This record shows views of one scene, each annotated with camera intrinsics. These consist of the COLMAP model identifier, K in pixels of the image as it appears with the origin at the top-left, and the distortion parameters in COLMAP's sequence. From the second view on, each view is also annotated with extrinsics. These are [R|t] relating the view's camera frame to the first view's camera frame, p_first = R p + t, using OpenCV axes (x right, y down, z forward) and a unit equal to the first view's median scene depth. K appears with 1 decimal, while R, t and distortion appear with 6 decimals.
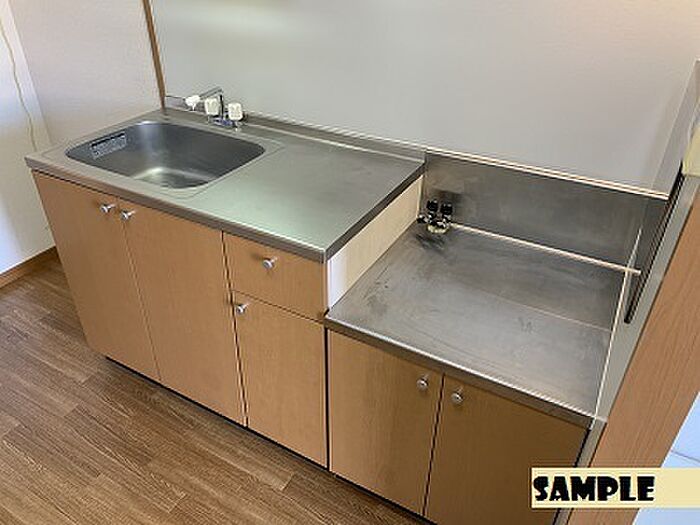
lens RADIAL K [[533.7, 0, 350.0], [0, 533.7, 262.5], [0, 0, 1]] dist [0.013037, 0.005534]
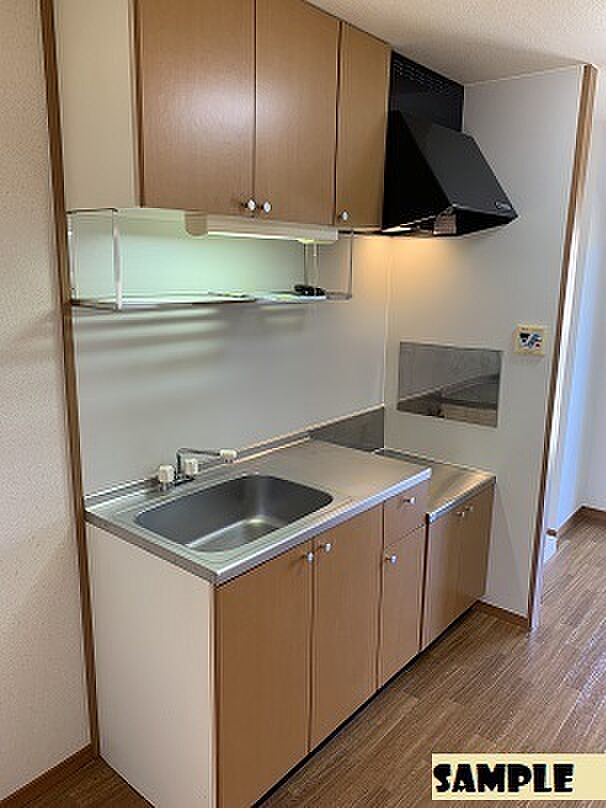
lens RADIAL K [[616.1, 0, 303.0], [0, 616.1, 404.0], [0, 0, 1]] dist [0.013037, 0.005534]
pose [[0.186328, -0.225001, 0.956377, -1.324449], [0.517901, 0.849693, 0.099001, -0.409673], [-0.834902, 0.476862, 0.274850, 0.490800]]
